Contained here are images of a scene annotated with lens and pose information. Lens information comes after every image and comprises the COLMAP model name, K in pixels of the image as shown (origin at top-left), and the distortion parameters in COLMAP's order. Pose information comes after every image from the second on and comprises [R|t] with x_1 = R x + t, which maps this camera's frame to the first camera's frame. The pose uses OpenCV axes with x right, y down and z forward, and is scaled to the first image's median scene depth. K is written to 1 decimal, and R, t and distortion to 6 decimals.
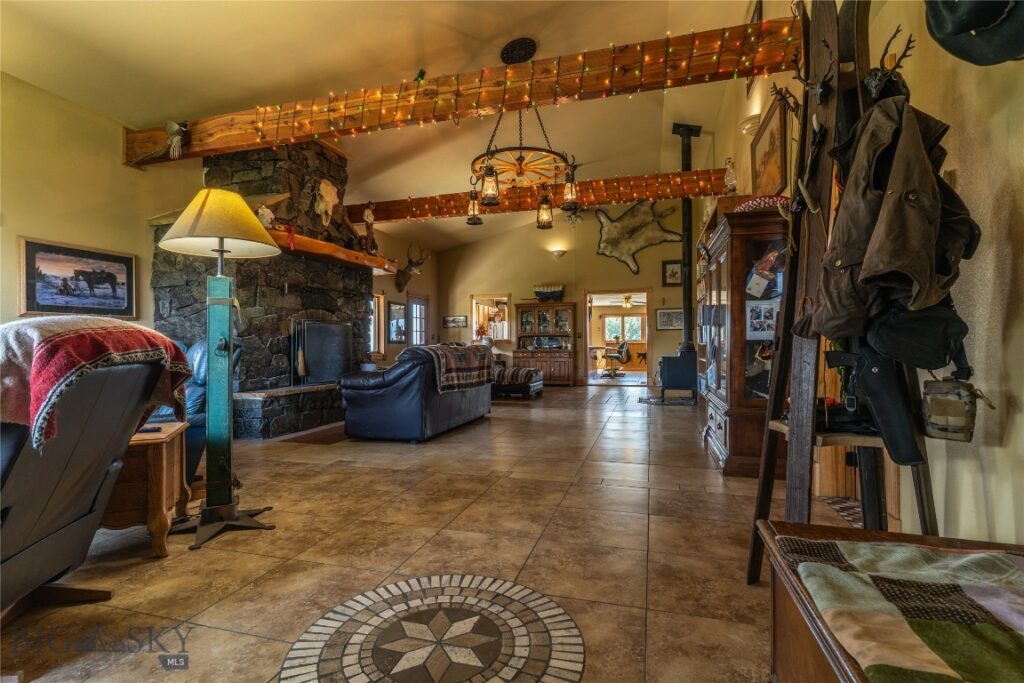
lens RADIAL K [[484.1, 0, 512.0], [0, 484.1, 341.5], [0, 0, 1]] dist [-0.001476, -0.000741]
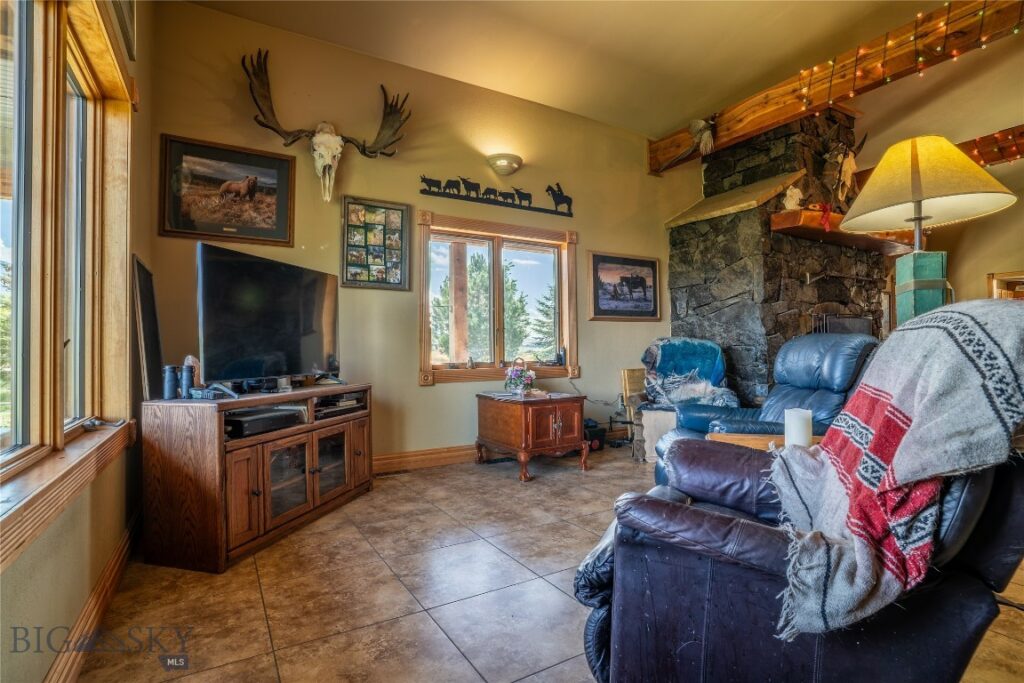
lens RADIAL K [[502.8, 0, 512.0], [0, 502.8, 341.5], [0, 0, 1]] dist [-0.078260, 0.029559]
pose [[0.723271, -0.008448, -0.690513, -0.258787], [0.008285, 0.999959, -0.003556, 0.000975], [0.690515, -0.003149, 0.723312, 0.006575]]
